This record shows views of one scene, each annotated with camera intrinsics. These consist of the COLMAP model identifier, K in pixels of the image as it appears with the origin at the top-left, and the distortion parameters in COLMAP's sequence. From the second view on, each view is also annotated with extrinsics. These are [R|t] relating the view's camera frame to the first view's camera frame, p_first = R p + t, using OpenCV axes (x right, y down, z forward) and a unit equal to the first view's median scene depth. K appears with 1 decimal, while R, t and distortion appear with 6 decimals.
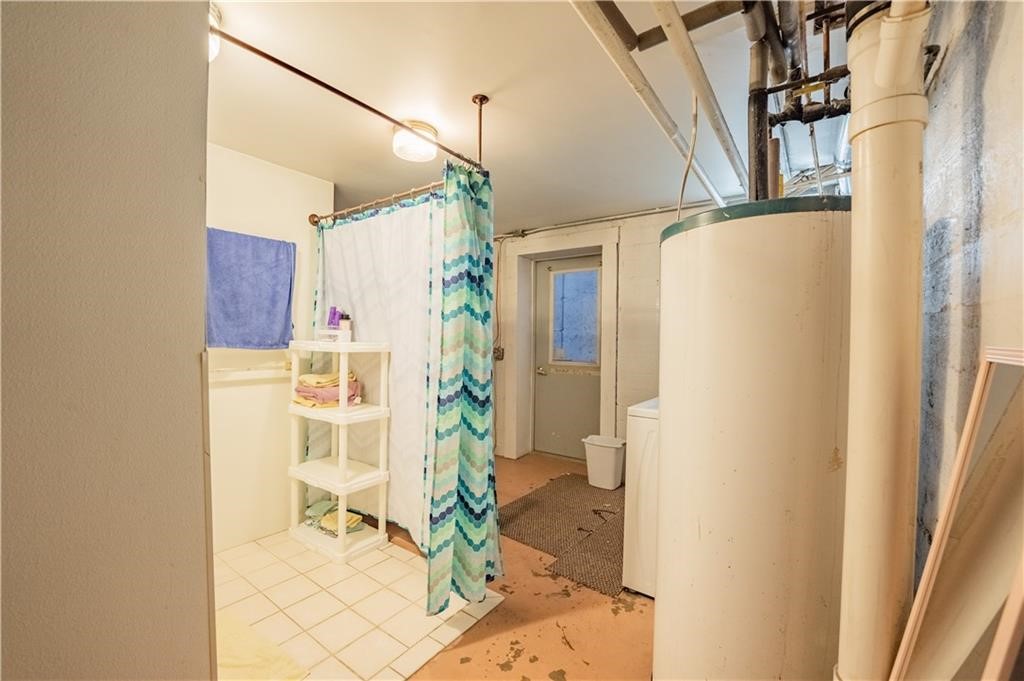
lens RADIAL K [[416.0, 0, 512.3], [0, 416.0, 342.1], [0, 0, 1]] dist [0.000103, 0.000003]
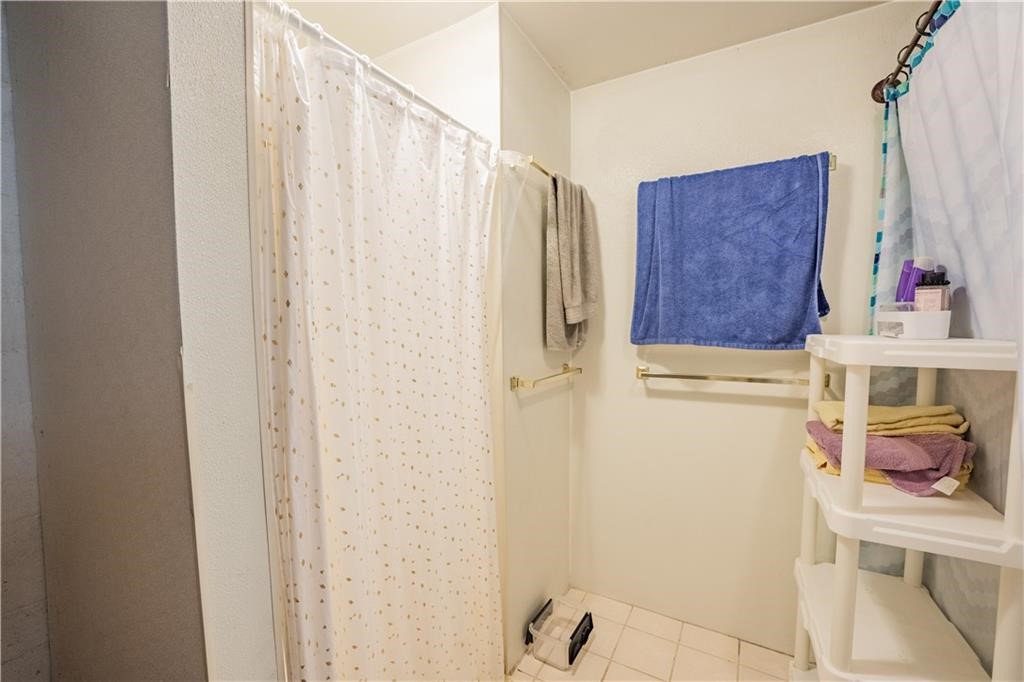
lens RADIAL K [[421.6, 0, 513.3], [0, 421.6, 343.9], [0, 0, 1]] dist [-0.003838, -0.000349]
pose [[0.121857, 0.029104, -0.992121, -0.028690], [-0.004431, 0.999576, 0.028779, -0.005514], [0.992538, 0.000889, 0.121935, 0.549258]]
